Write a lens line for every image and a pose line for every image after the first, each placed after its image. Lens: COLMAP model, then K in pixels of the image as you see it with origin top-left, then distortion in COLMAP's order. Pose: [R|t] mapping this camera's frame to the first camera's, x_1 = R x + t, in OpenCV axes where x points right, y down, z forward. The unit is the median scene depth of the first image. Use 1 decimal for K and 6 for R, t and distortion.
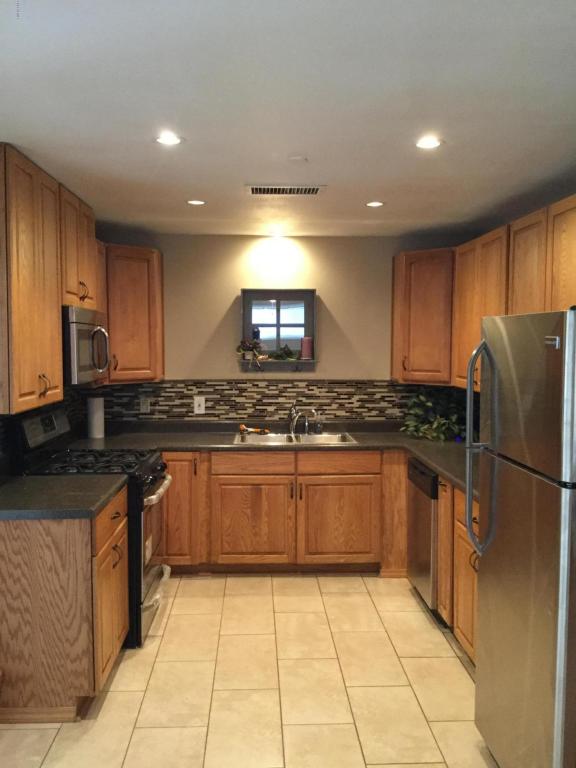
lens RADIAL K [[705.1, 0, 286.5], [0, 705.1, 387.5], [0, 0, 1]] dist [0.139201, -0.350675]
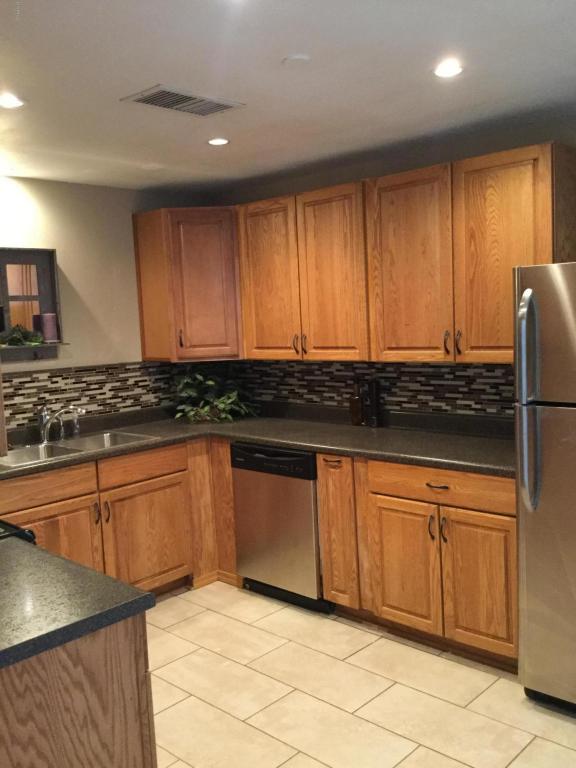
lens RADIAL K [[701.2, 0, 288.0], [0, 701.2, 384.0], [0, 0, 1]] dist [0.124252, -0.271569]
pose [[0.714165, -0.103000, 0.692358, -0.352675], [0.094495, 0.994247, 0.050440, -0.010760], [-0.693570, 0.029402, 0.719789, 0.304239]]
